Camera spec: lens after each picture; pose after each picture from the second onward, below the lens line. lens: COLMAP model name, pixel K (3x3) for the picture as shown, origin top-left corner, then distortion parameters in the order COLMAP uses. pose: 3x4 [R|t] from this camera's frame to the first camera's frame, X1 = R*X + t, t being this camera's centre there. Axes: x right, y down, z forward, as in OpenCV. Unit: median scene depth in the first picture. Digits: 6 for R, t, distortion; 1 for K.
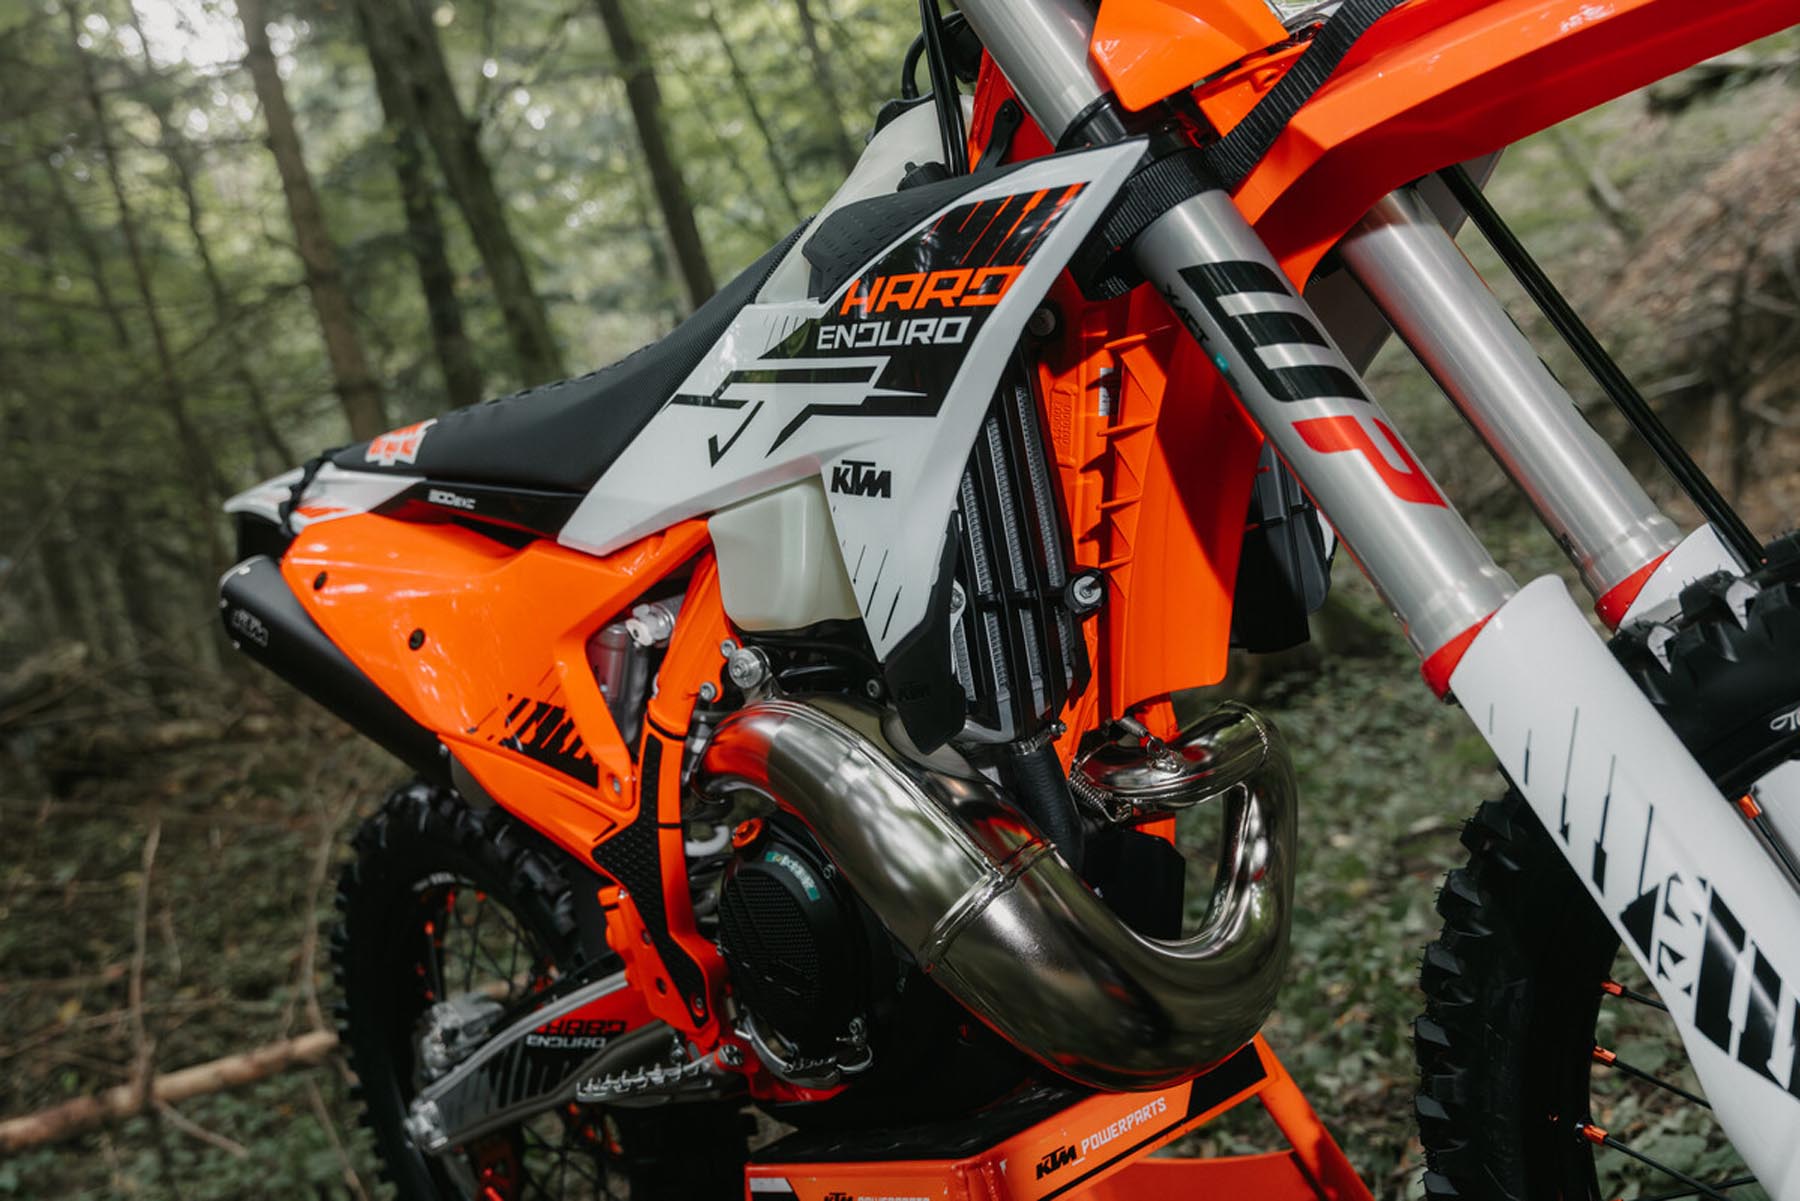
lens RADIAL K [[1887.8, 0, 900.0], [0, 1887.8, 600.5], [0, 0, 1]] dist [-0.009623, -0.005579]
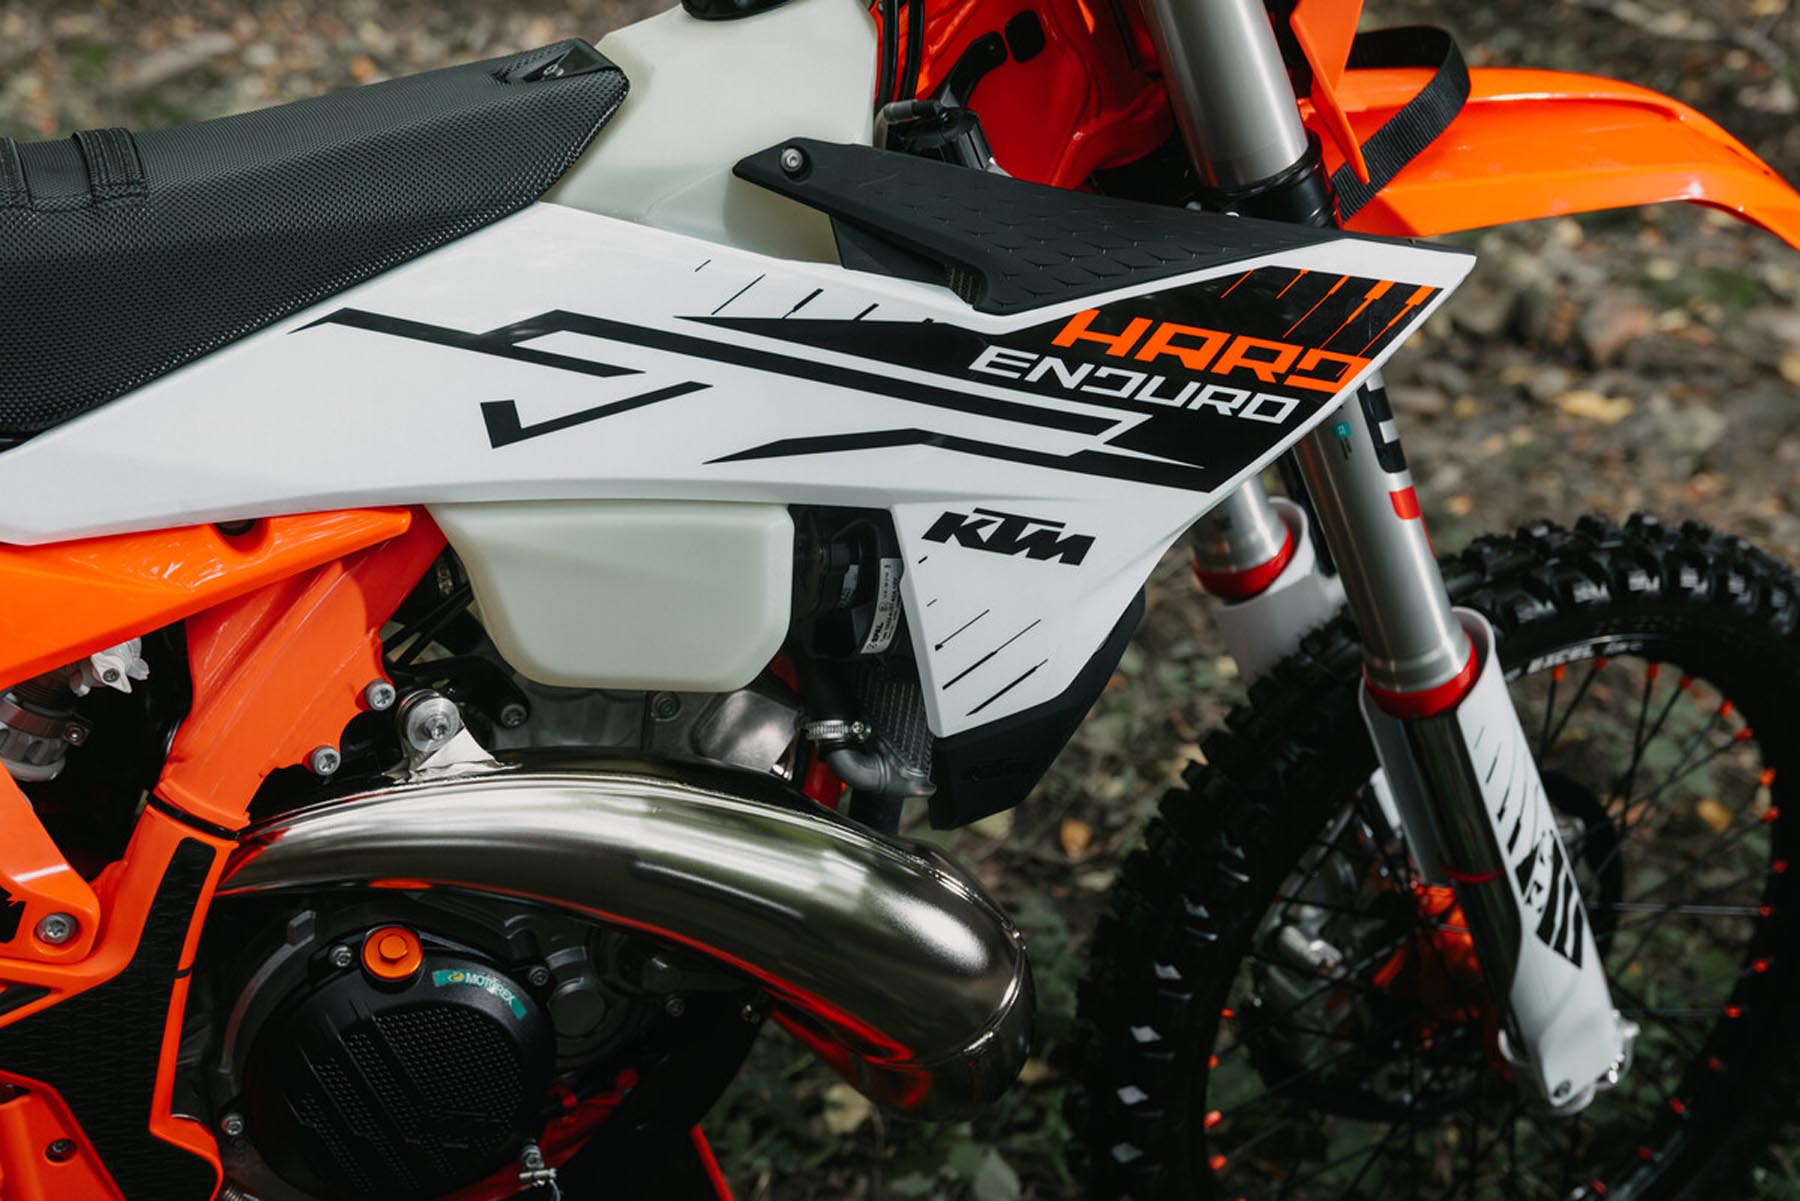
lens RADIAL K [[2356.9, 0, 900.0], [0, 2356.9, 600.5], [0, 0, 1]] dist [-0.015320, 0.034539]
pose [[0.305347, -0.151484, 0.940115, -1.053924], [-0.100186, 0.976675, 0.189916, -0.237690], [-0.946956, -0.152177, 0.283049, 0.788158]]
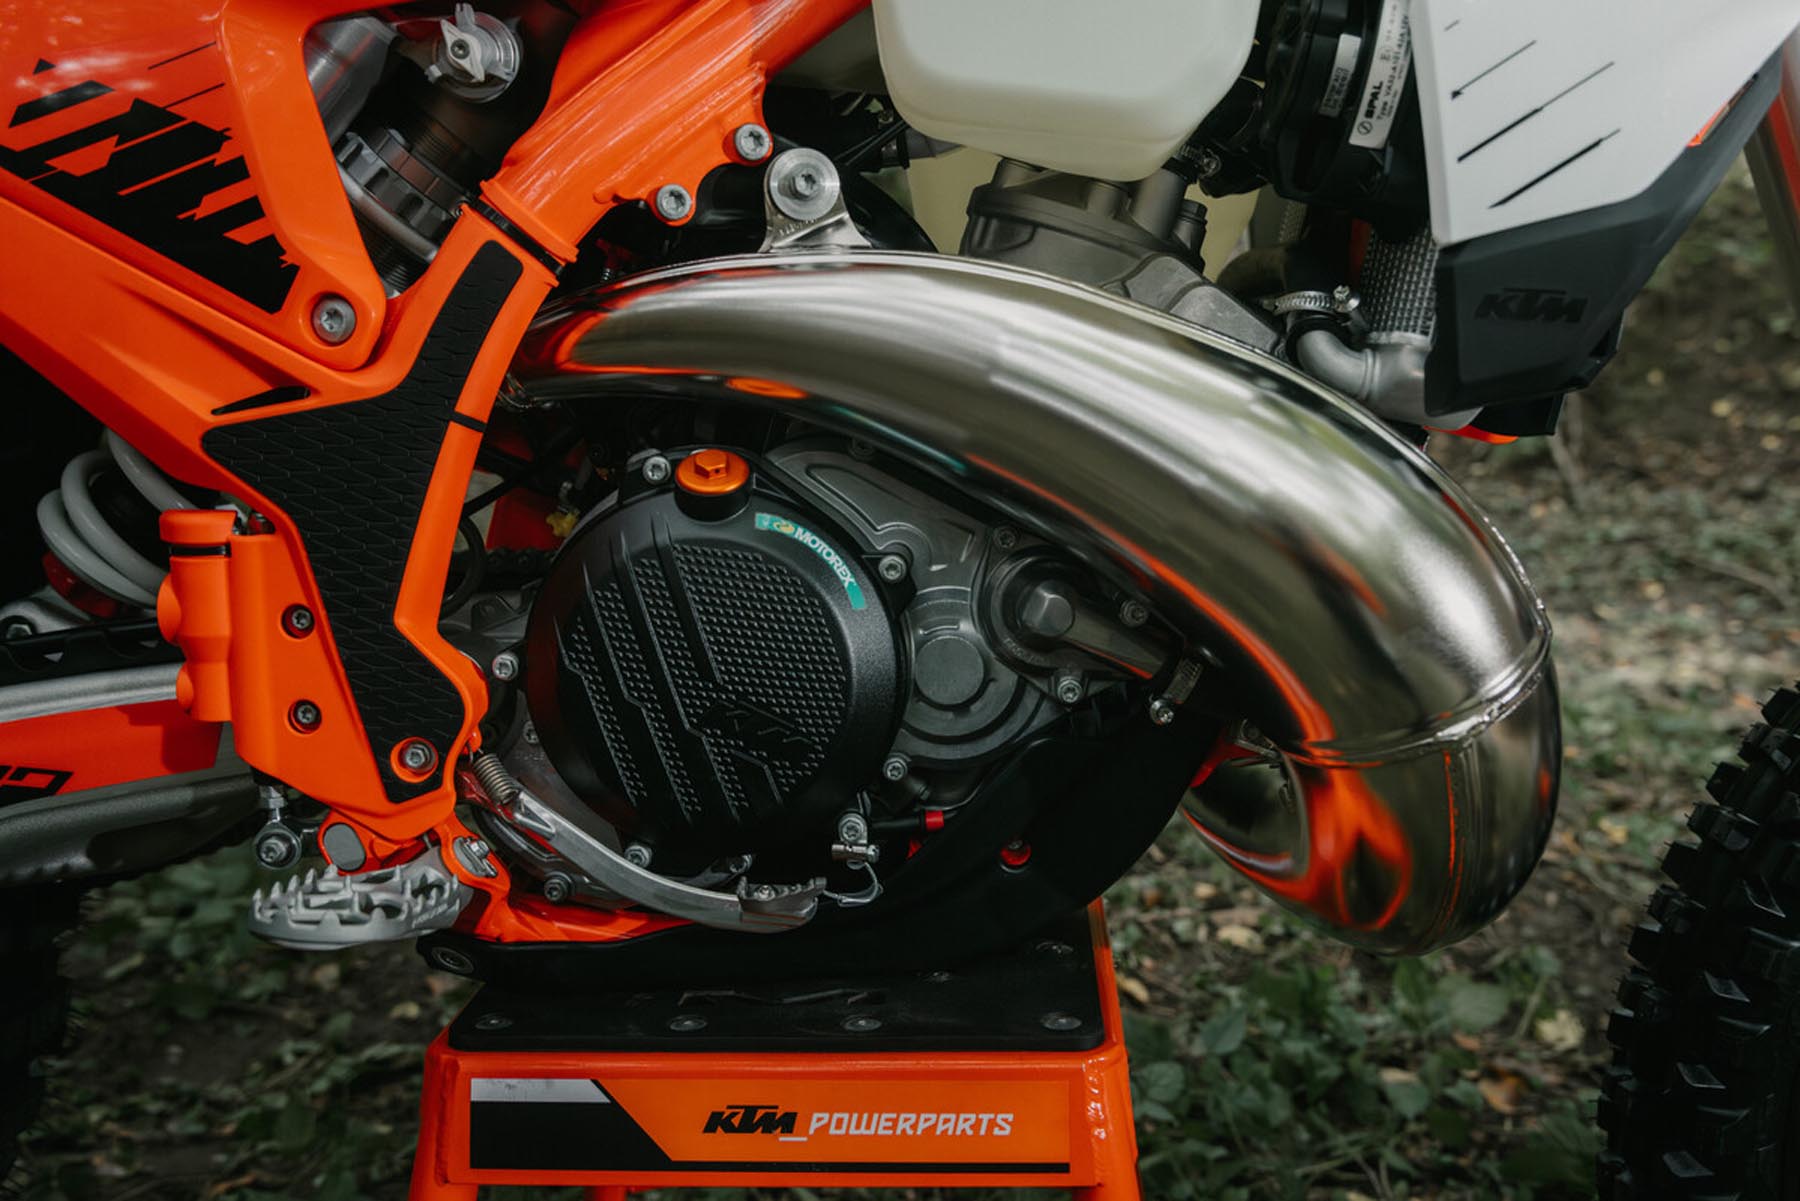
lens RADIAL K [[1511.7, 0, 946.0], [0, 1511.7, 599.6], [0, 0, 1]] dist [-0.013578, -0.004898]
pose [[0.631010, 0.184737, 0.753458, -0.476278], [-0.228414, 0.972423, -0.047131, 0.215944], [-0.741387, -0.142360, 0.655804, 0.850751]]
